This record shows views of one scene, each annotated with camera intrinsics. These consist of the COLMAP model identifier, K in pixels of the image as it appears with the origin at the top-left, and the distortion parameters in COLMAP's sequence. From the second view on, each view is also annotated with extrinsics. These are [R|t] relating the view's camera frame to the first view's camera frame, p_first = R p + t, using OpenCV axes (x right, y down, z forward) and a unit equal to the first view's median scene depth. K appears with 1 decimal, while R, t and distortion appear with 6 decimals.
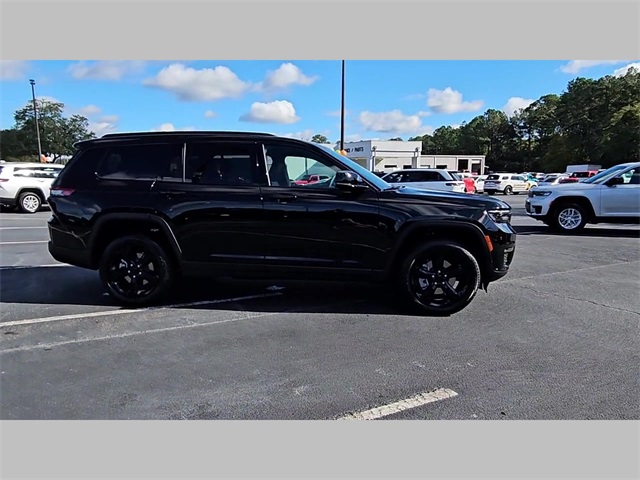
lens RADIAL K [[486.6, 0, 318.6], [0, 486.6, 239.2], [0, 0, 1]] dist [0.012442, -0.017826]
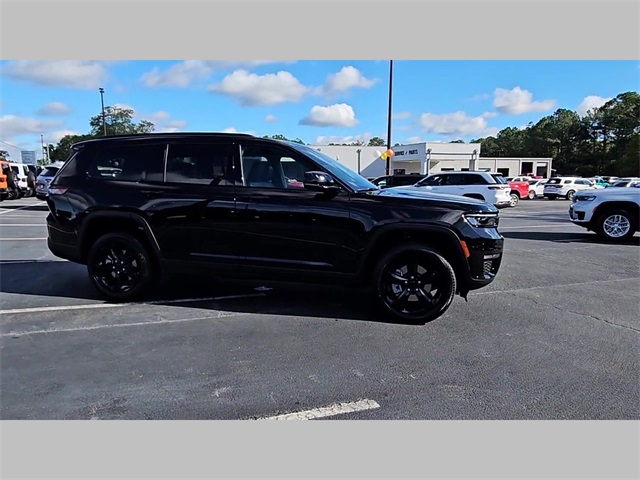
lens RADIAL K [[486.6, 0, 312.8], [0, 486.6, 238.0], [0, 0, 1]] dist [0.012442, -0.017826]
pose [[0.989344, 0.022104, -0.143909, 0.083248], [-0.023344, 0.999703, -0.006935, 0.000215], [0.143713, 0.010221, 0.989567, 0.012222]]
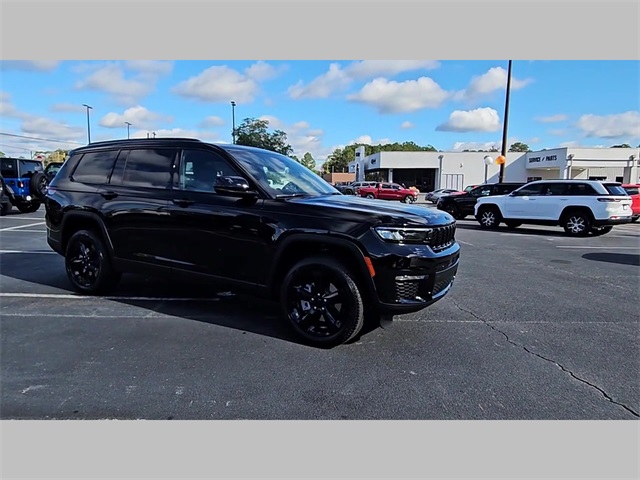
lens RADIAL K [[486.9, 0, 307.6], [0, 486.9, 228.4], [0, 0, 1]] dist [0.000274, 0.007688]
pose [[0.893184, 0.056167, -0.446169, 0.265576], [-0.075322, 0.996838, -0.025298, -0.011440], [0.443337, 0.056202, 0.894591, 0.096176]]
